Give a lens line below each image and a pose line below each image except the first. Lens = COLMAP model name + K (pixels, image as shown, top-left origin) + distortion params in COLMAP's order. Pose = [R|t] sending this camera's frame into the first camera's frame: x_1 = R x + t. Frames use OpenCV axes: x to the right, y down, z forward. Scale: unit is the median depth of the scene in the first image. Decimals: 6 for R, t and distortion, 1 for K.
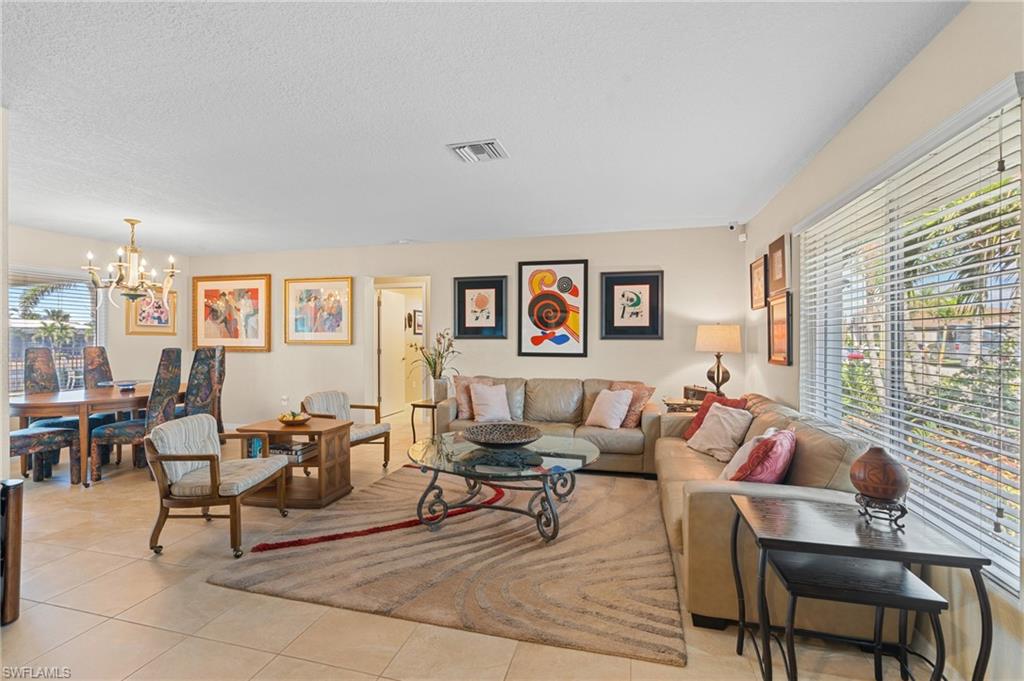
lens RADIAL K [[459.4, 0, 509.5], [0, 459.4, 338.3], [0, 0, 1]] dist [-0.003645, 0.000361]
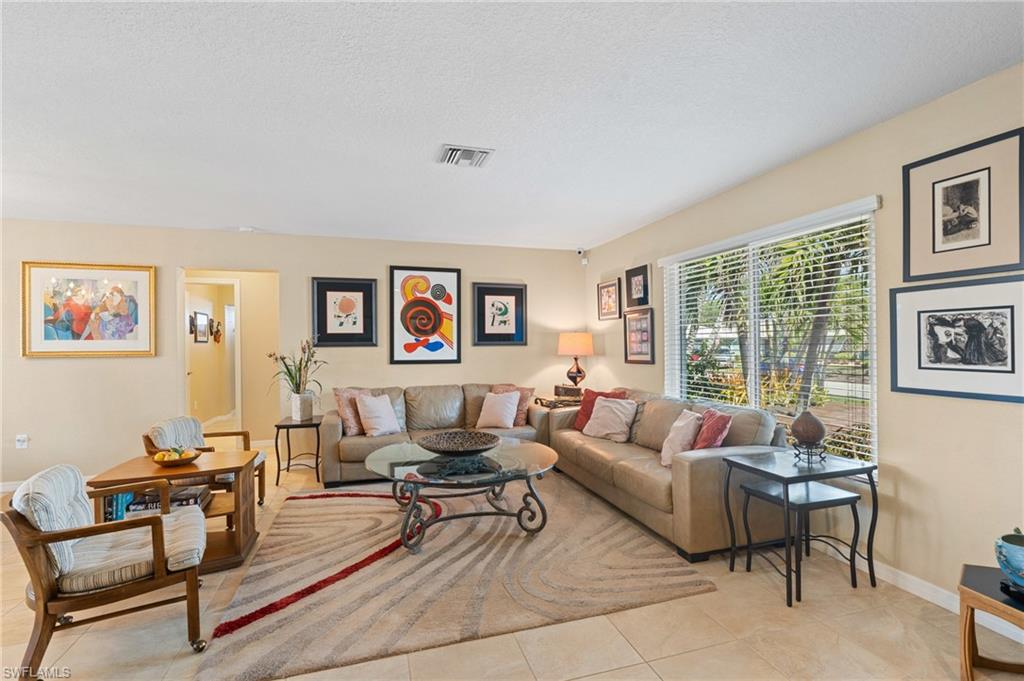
lens RADIAL K [[458.3, 0, 509.7], [0, 458.3, 341.2], [0, 0, 1]] dist [-0.003129, 0.000781]
pose [[0.848068, -0.004628, 0.529867, -0.298216], [0.009348, 0.999937, -0.006229, -0.000874], [-0.529805, 0.010236, 0.848058, 0.066445]]
